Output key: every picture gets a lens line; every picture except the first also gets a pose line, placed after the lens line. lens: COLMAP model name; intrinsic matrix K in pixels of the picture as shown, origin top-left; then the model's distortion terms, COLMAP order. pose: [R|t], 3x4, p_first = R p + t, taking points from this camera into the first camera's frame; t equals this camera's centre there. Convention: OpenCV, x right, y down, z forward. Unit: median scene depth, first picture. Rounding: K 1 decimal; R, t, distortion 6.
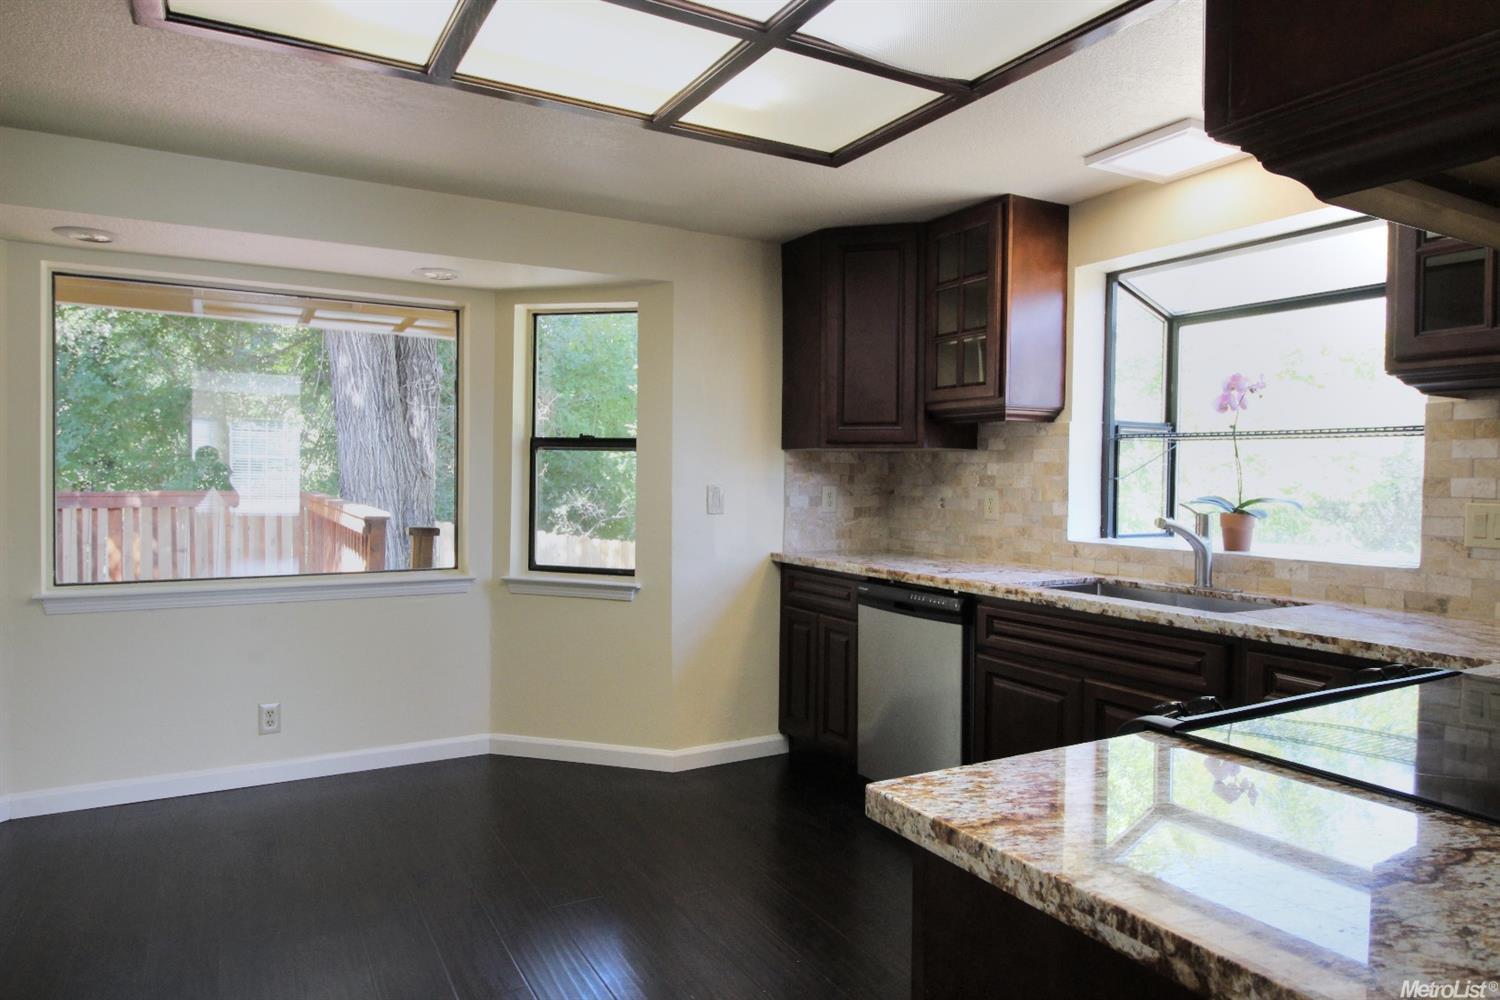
lens RADIAL K [[937.4, 0, 750.0], [0, 937.4, 500.0], [0, 0, 1]] dist [0.000226, 0.000145]
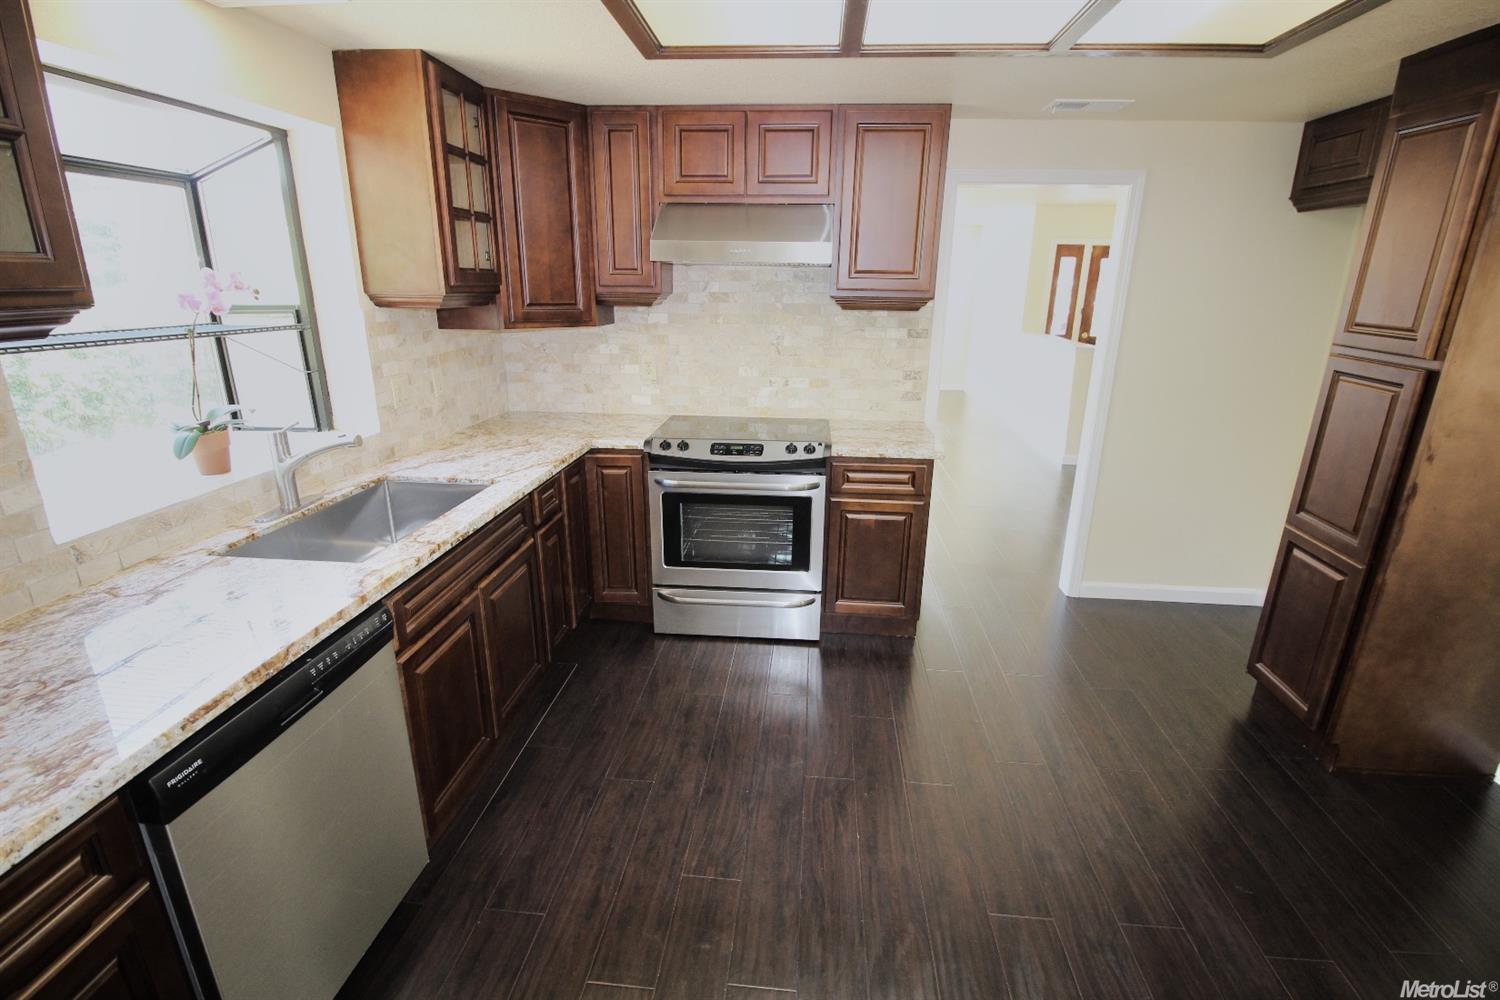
lens RADIAL K [[696.6, 0, 750.0], [0, 696.6, 500.0], [0, 0, 1]] dist [-0.019147, -0.000797]
pose [[-0.818006, -0.193846, 0.541562, -0.249275], [-0.009910, 0.946114, 0.323683, -0.132489], [-0.575124, 0.259408, -0.775848, 1.174916]]
